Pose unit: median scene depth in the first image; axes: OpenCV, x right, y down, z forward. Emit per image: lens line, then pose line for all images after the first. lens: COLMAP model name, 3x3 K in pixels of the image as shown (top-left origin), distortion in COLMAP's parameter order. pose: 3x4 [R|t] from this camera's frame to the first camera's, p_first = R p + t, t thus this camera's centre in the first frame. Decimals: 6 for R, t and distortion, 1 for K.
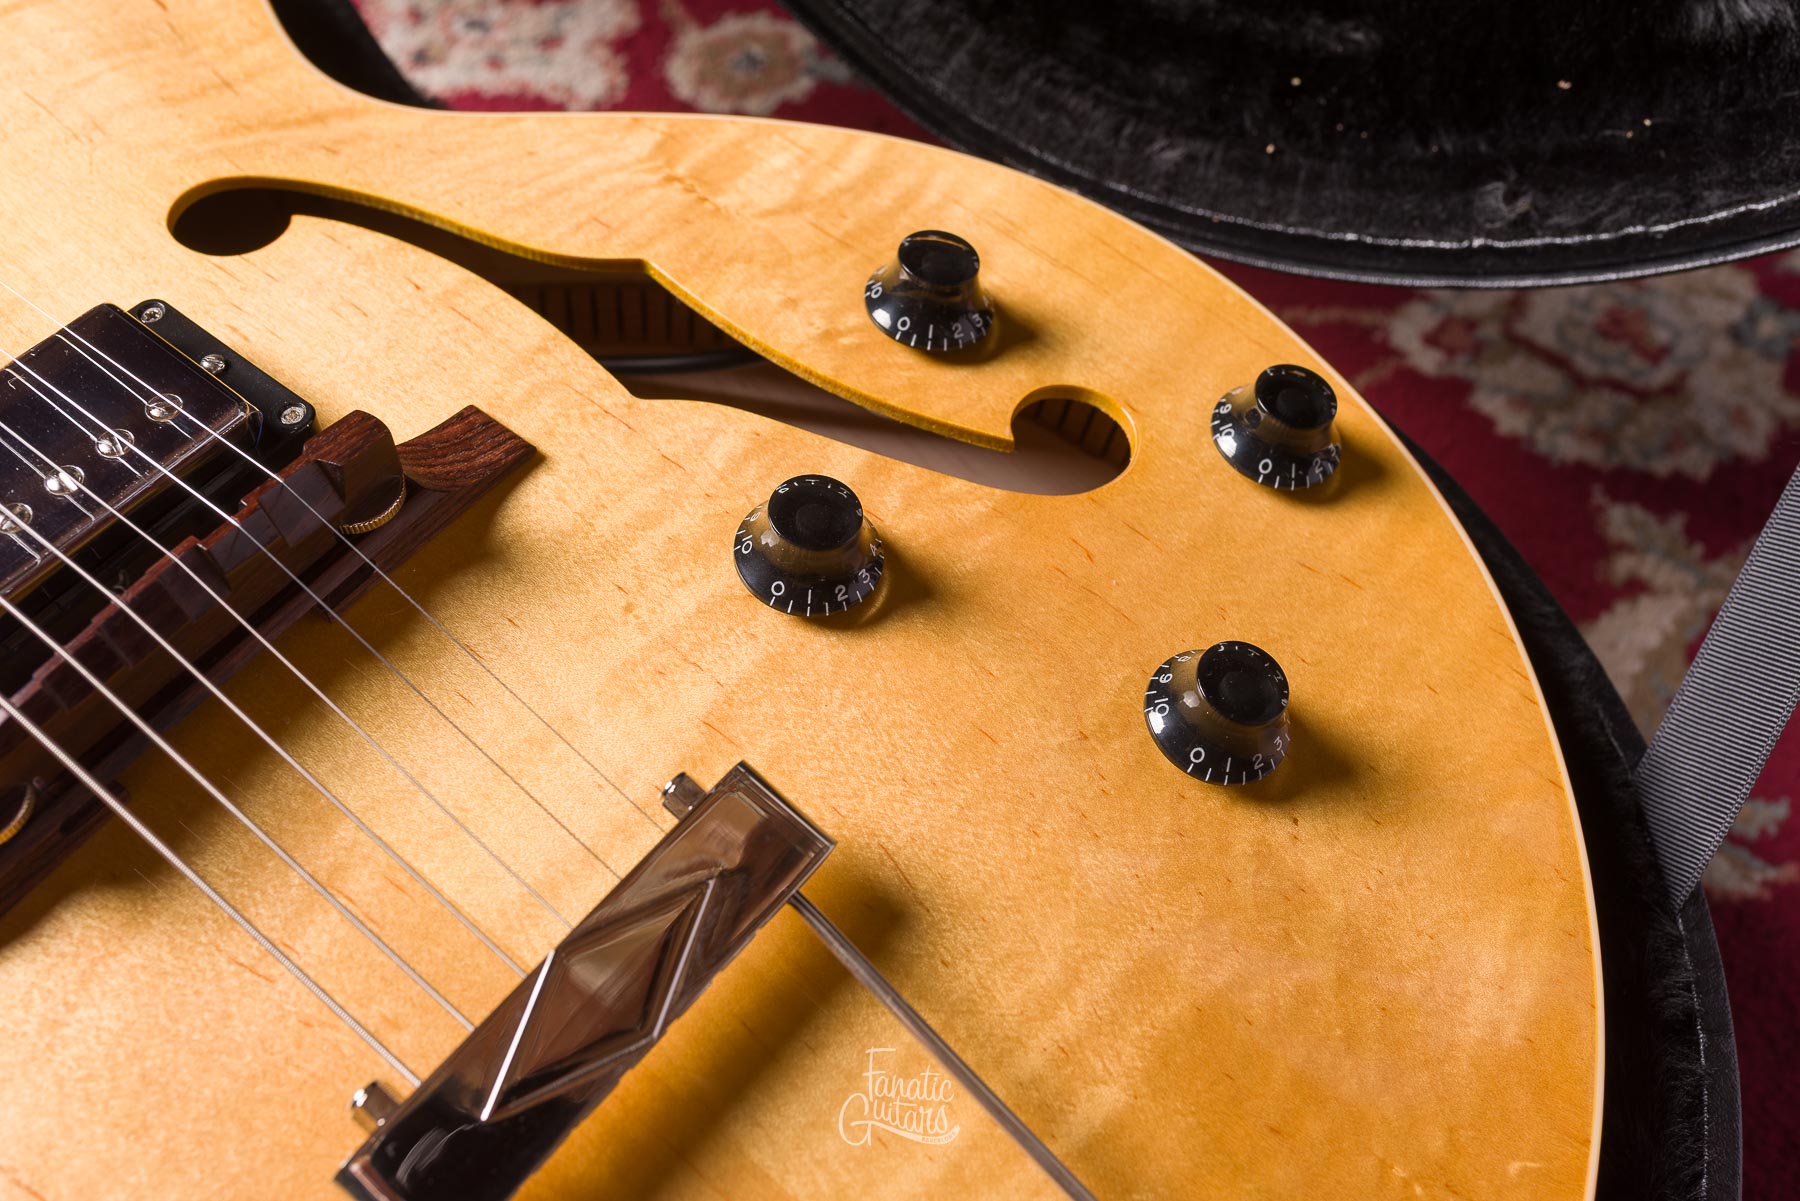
lens RADIAL K [[1800.1, 0, 900.0], [0, 1800.1, 600.5], [0, 0, 1]] dist [0.003644, -0.007922]
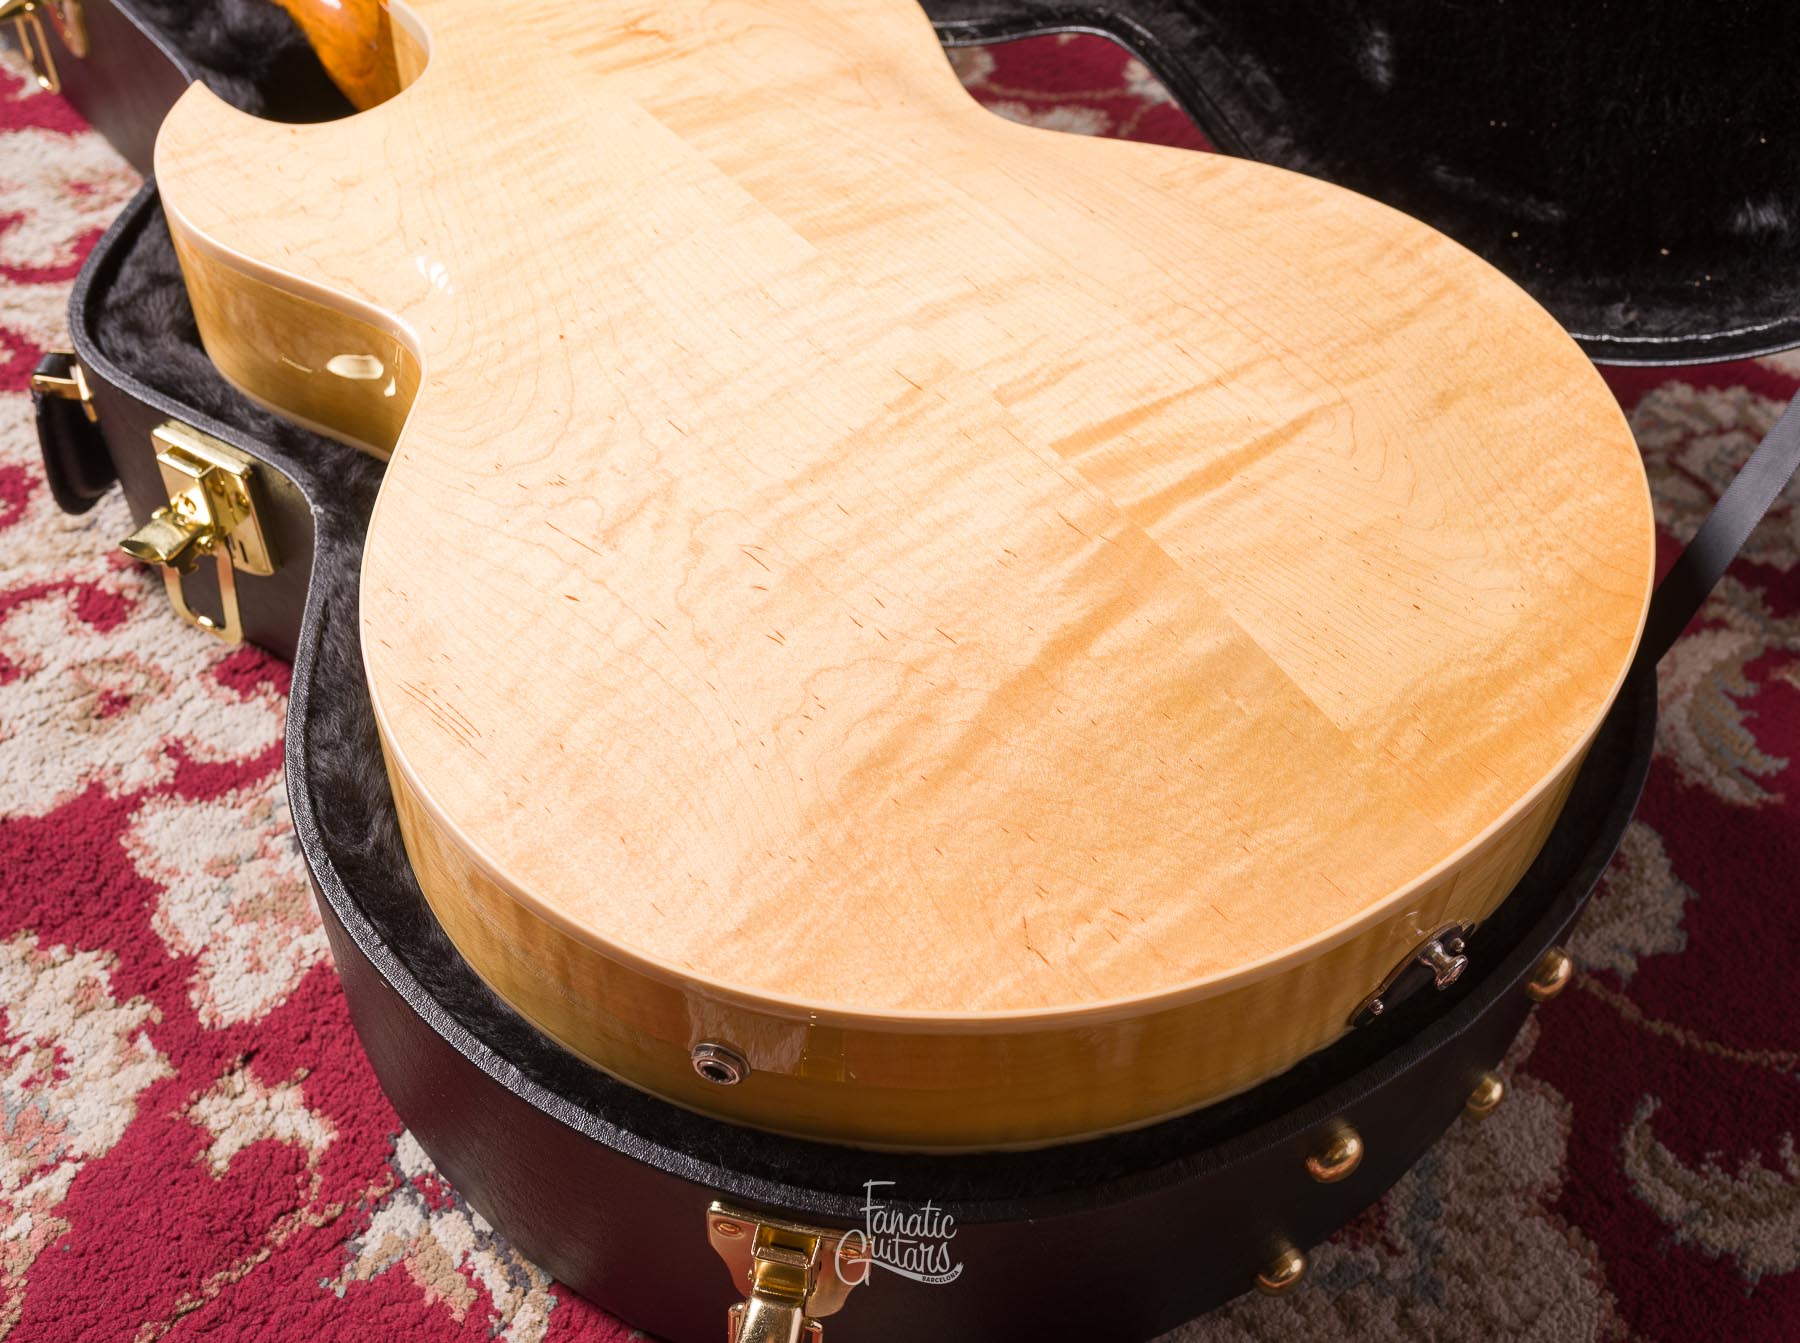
lens RADIAL K [[1957.1, 0, 1007.5], [0, 1957.1, 667.6], [0, 0, 1]] dist [0.003080, -0.009174]
pose [[0.980661, 0.169443, -0.097948, 0.003438], [-0.179568, 0.978026, -0.105927, 0.503573], [0.077847, 0.121467, 0.989538, -1.038814]]
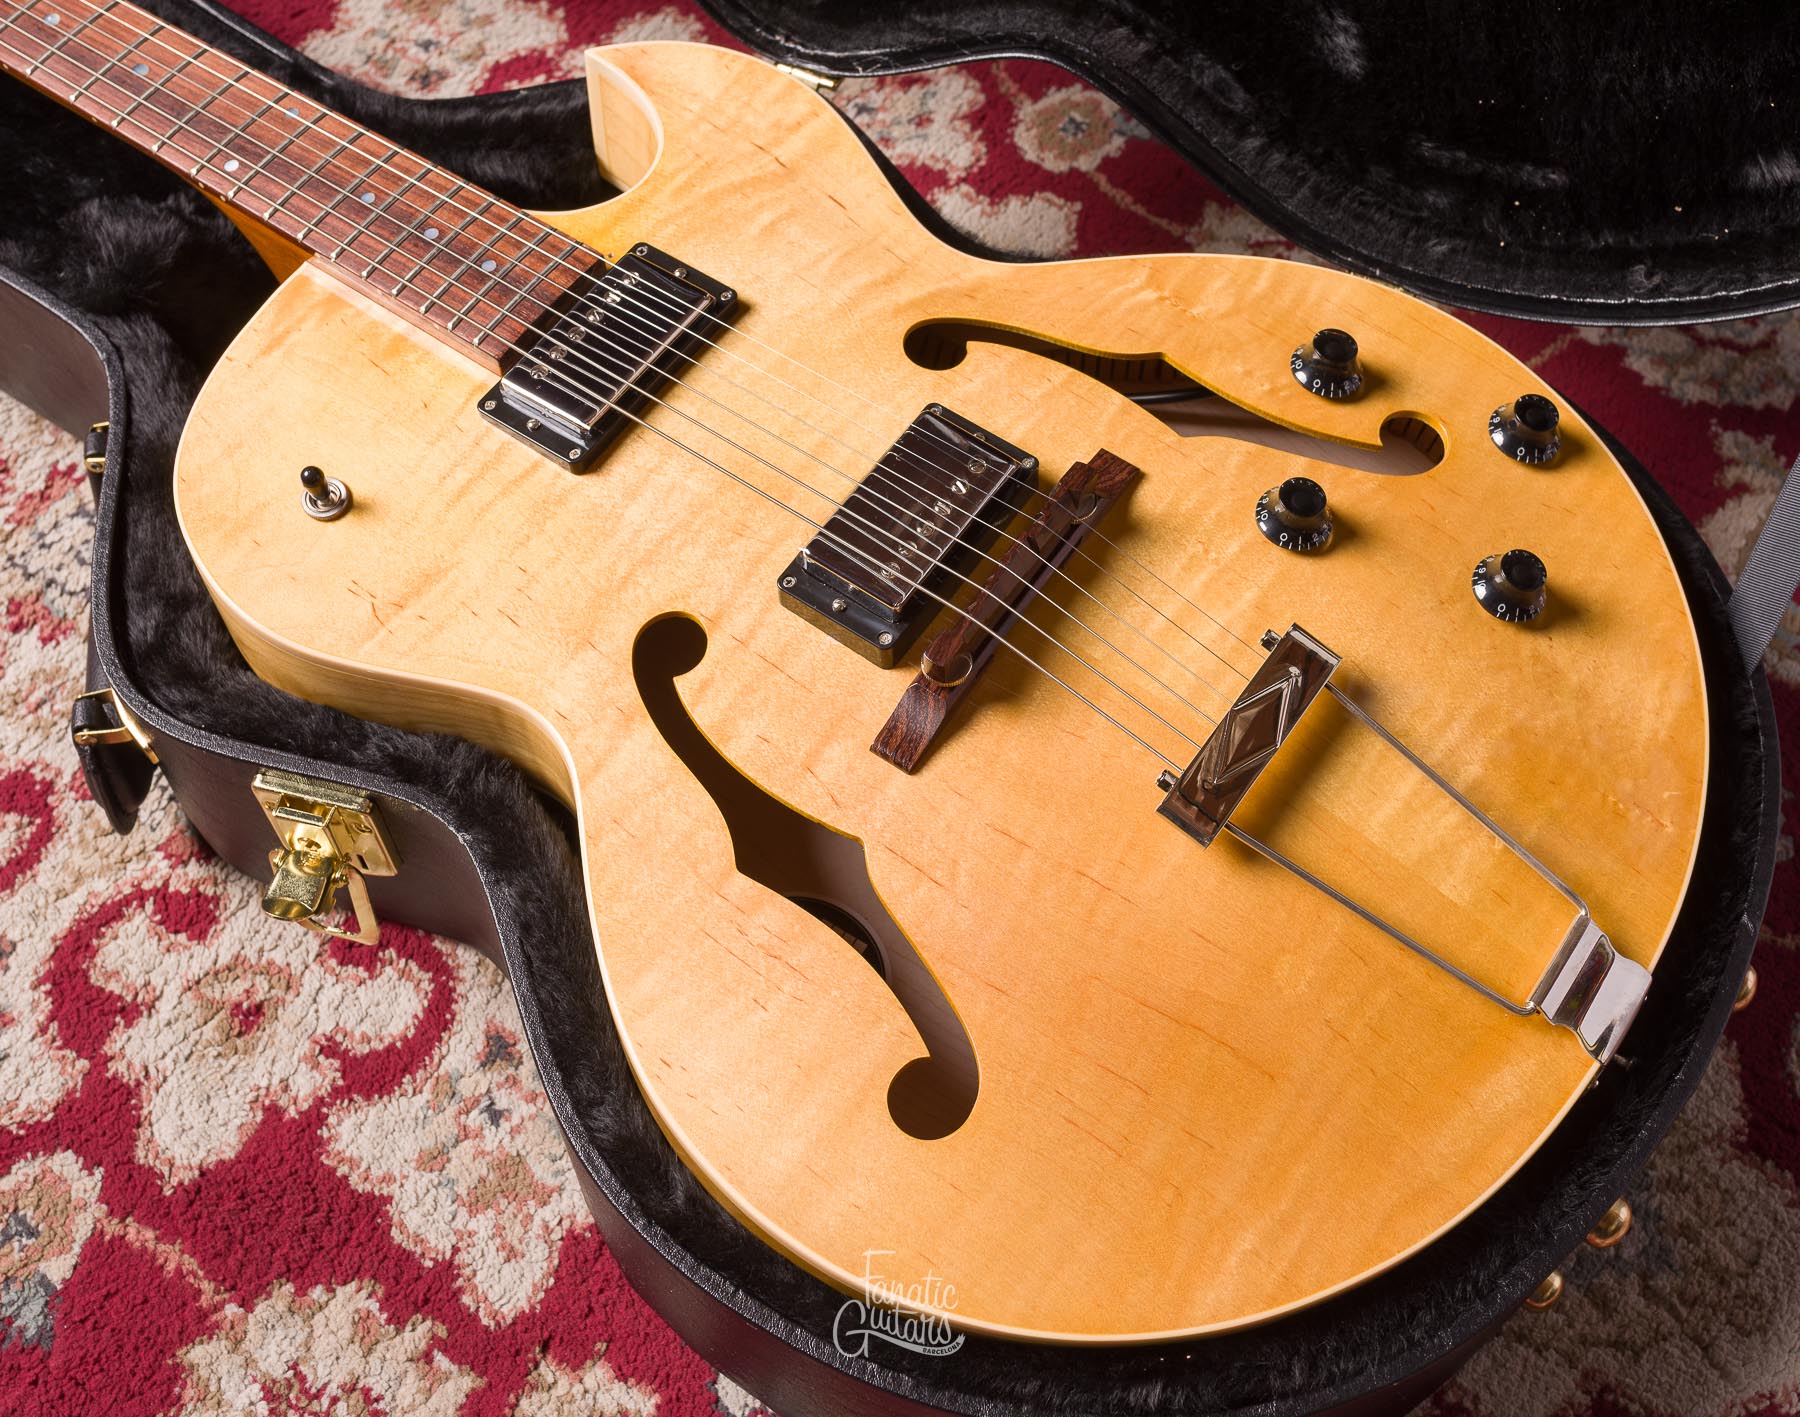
lens RADIAL K [[2200.3, 0, 947.2], [0, 2200.3, 713.9], [0, 0, 1]] dist [0.000574, -0.009725]
pose [[0.997909, -0.063958, 0.009345, -0.453711], [0.062727, 0.993131, 0.098771, -0.072813], [-0.015599, -0.097979, 0.995066, -1.353008]]
